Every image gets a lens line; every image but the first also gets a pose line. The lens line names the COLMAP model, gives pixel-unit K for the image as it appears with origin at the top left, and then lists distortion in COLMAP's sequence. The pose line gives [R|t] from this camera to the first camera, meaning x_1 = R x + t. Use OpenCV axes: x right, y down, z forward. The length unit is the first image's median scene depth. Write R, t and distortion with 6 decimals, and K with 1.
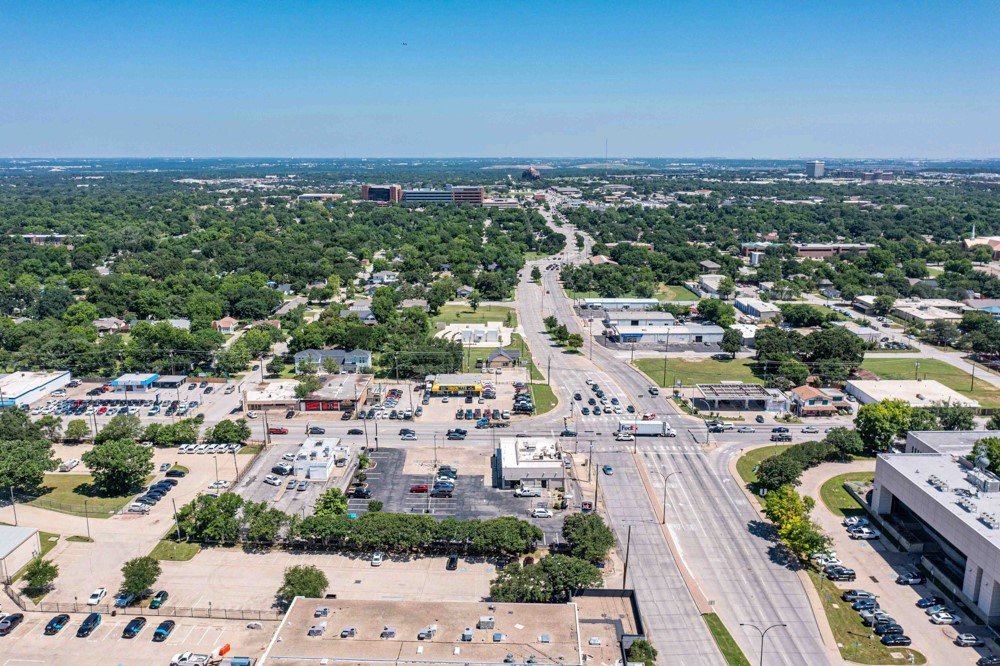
lens RADIAL K [[793.8, 0, 500.0], [0, 793.8, 333.0], [0, 0, 1]] dist [-0.011596, 0.002239]
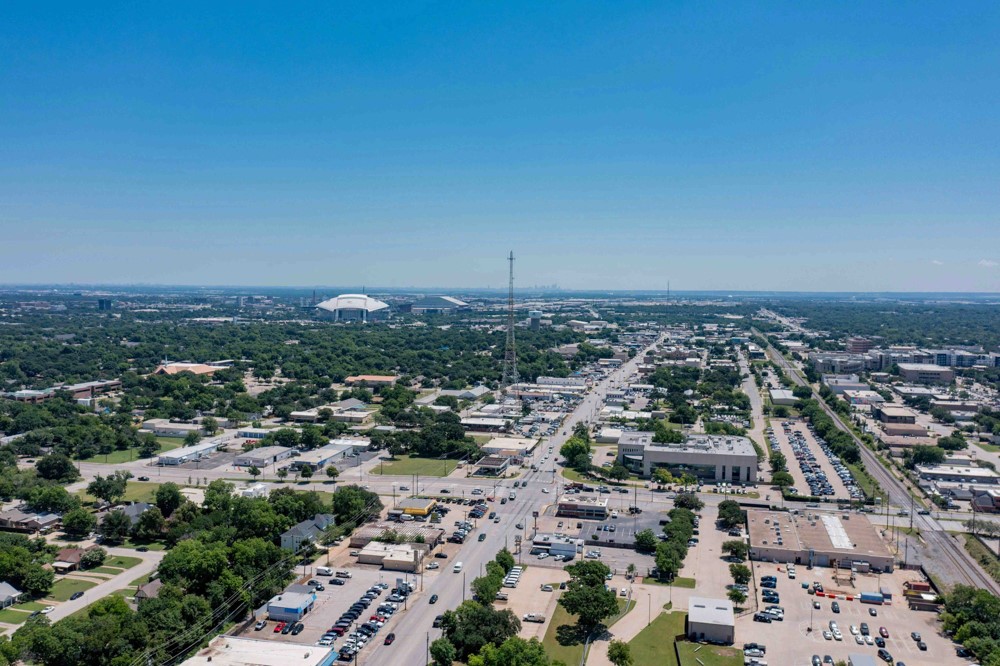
lens RADIAL K [[796.8, 0, 500.0], [0, 796.8, 333.0], [0, 0, 1]] dist [-0.016001, 0.003185]
pose [[0.227789, -0.058485, 0.971952, -0.852390], [0.196936, 0.980332, 0.012834, -0.143078], [-0.953587, 0.188489, 0.234827, 0.353174]]
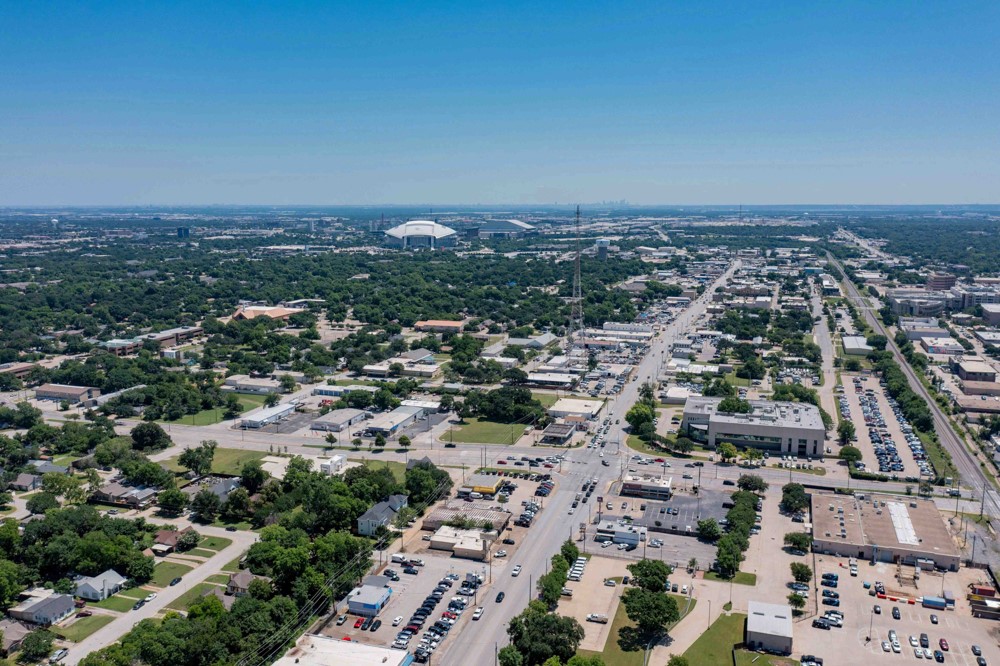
lens RADIAL K [[793.8, 0, 500.0], [0, 793.8, 333.0], [0, 0, 1]] dist [-0.011596, 0.002239]
pose [[0.308286, -0.161710, 0.937448, -0.851347], [0.204309, 0.973705, 0.100776, -0.217325], [-0.929095, 0.160462, 0.333219, 0.336422]]
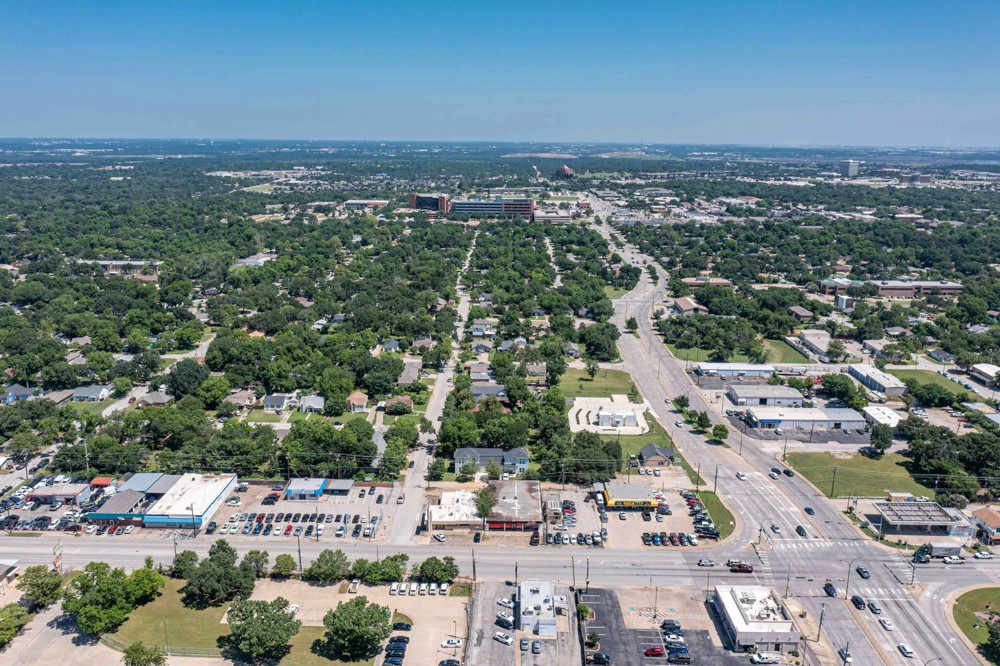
lens RADIAL K [[787.5, 0, 500.0], [0, 787.5, 333.0], [0, 0, 1]] dist [-0.011994, 0.001344]
pose [[0.999859, 0.008389, -0.014556, -0.148321], [-0.008034, 0.999672, 0.024336, -0.119492], [0.014755, -0.024216, 0.999598, 0.006421]]
